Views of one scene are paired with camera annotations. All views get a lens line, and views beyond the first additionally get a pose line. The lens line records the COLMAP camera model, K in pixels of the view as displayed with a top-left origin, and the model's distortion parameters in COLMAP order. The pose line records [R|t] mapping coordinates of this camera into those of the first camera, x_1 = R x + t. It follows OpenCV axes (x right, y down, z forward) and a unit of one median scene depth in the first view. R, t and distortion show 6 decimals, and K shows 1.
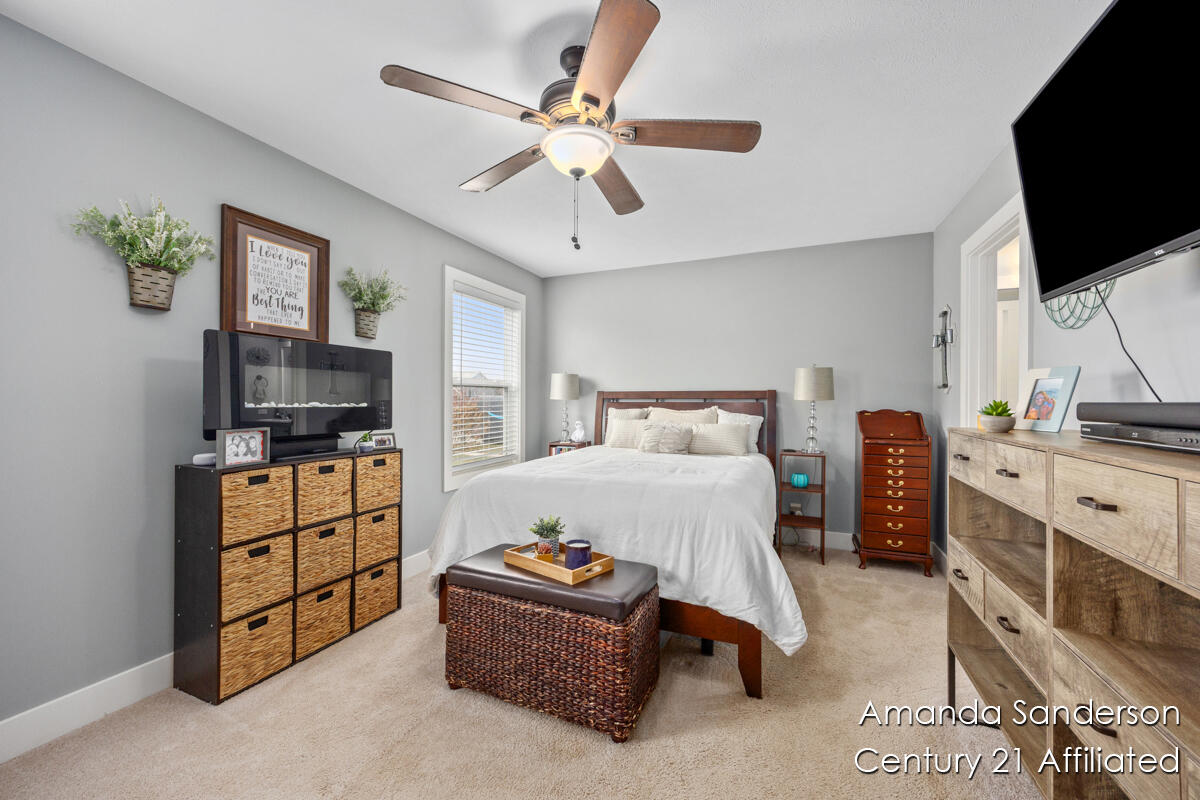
lens RADIAL K [[457.8, 0, 599.2], [0, 457.8, 403.1], [0, 0, 1]] dist [0.000547, 0.000034]
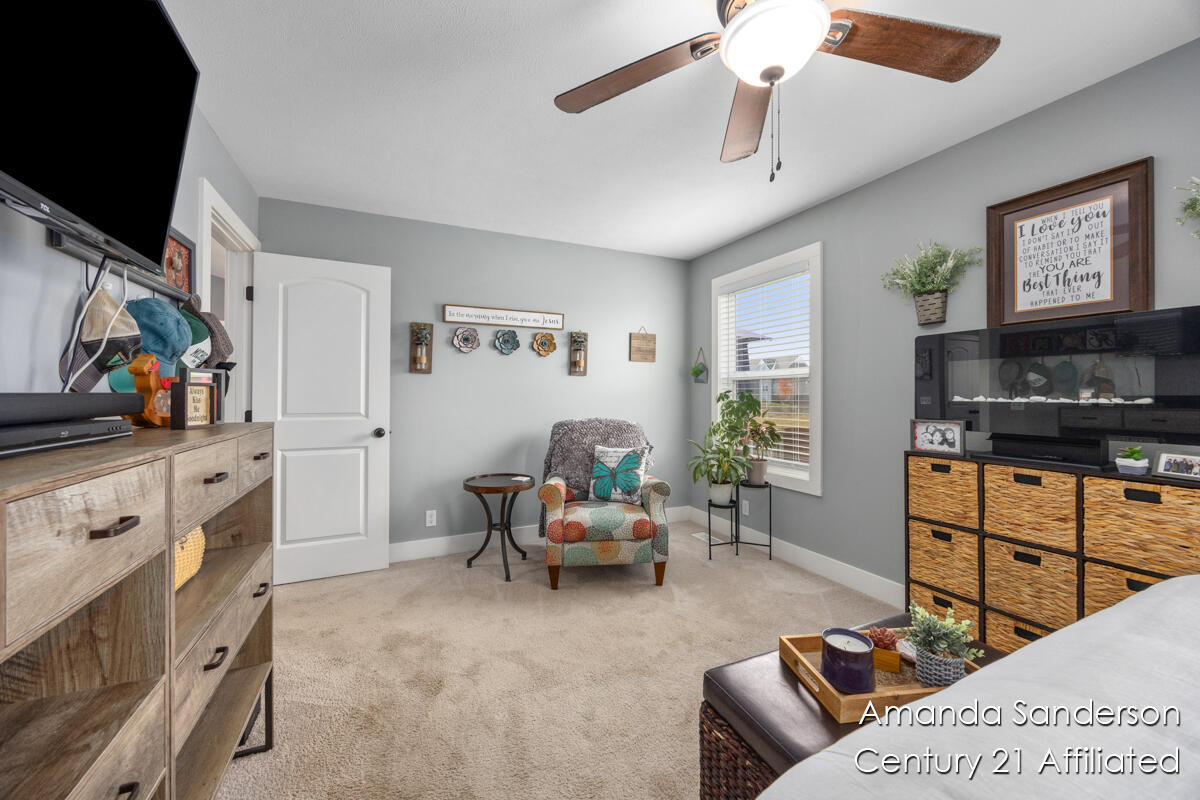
lens RADIAL K [[457.8, 0, 603.4], [0, 457.8, 392.1], [0, 0, 1]] dist [0.000547, 0.000034]
pose [[-0.664812, -0.008051, -0.746967, 0.516835], [-0.005928, 0.999967, -0.005502, -0.000662], [0.746987, 0.000770, -0.664838, 0.988350]]
